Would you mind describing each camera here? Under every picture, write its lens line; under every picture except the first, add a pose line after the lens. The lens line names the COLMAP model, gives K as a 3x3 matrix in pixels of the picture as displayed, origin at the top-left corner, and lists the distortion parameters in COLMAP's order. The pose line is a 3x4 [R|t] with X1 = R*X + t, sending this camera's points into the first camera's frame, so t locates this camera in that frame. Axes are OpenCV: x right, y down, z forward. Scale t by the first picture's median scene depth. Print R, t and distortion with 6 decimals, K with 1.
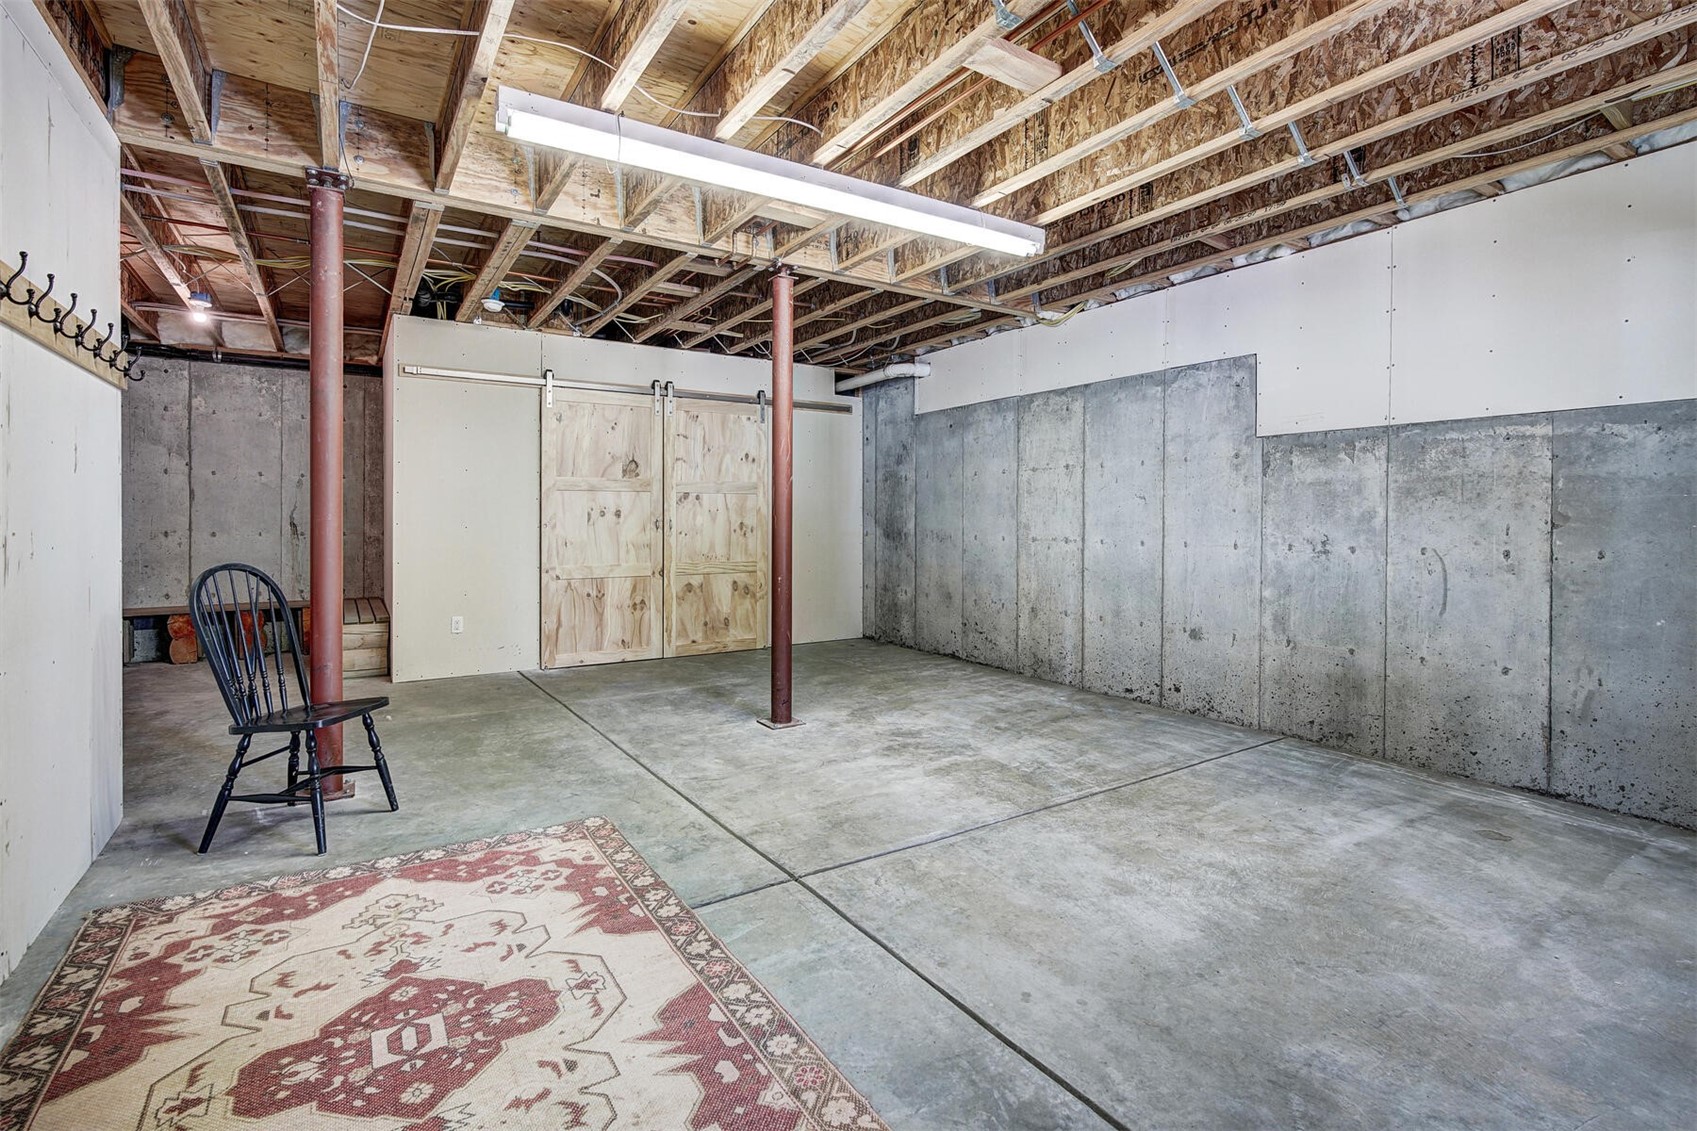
lens RADIAL K [[780.2, 0, 850.7], [0, 780.2, 515.7], [0, 0, 1]] dist [-0.017200, 0.008109]
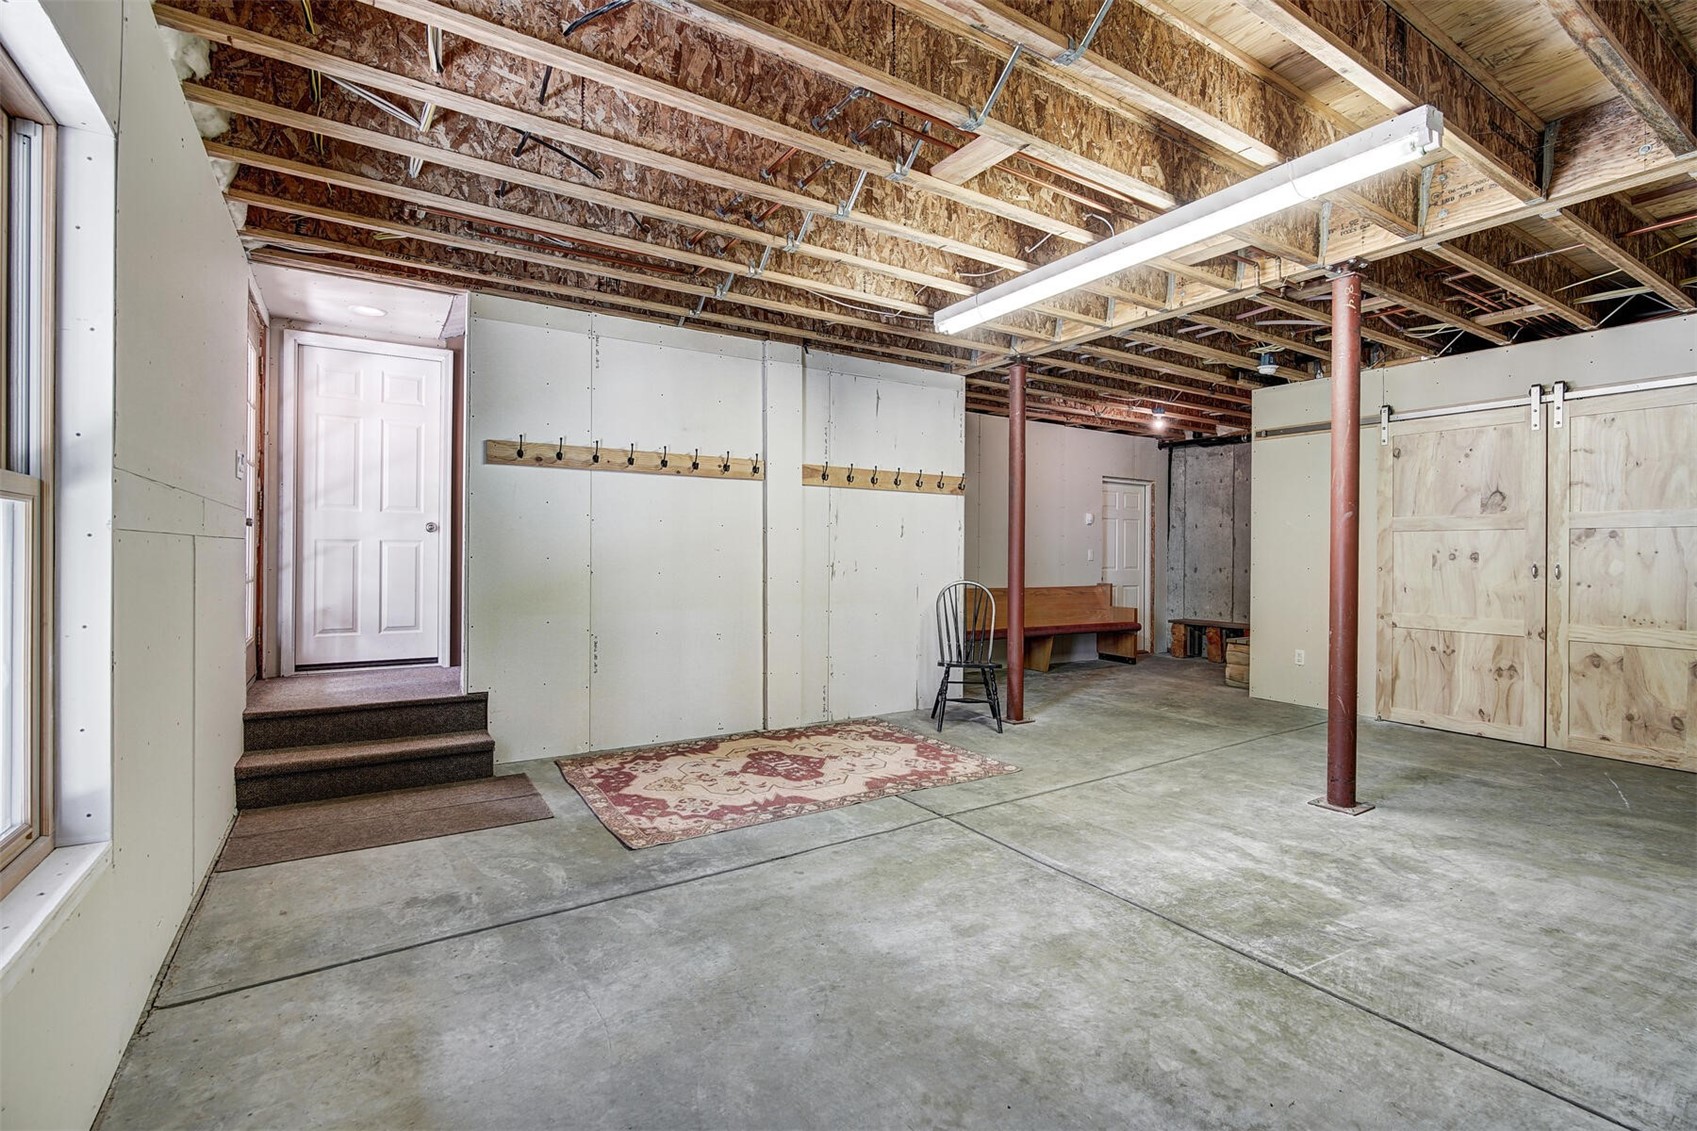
lens RADIAL K [[780.2, 0, 850.7], [0, 780.2, 515.7], [0, 0, 1]] dist [-0.017200, 0.008109]
pose [[-0.003701, -0.047903, -0.998845, 1.170010], [-0.007589, 0.998825, -0.047874, -0.003763], [0.999964, 0.007403, -0.004061, 0.724351]]
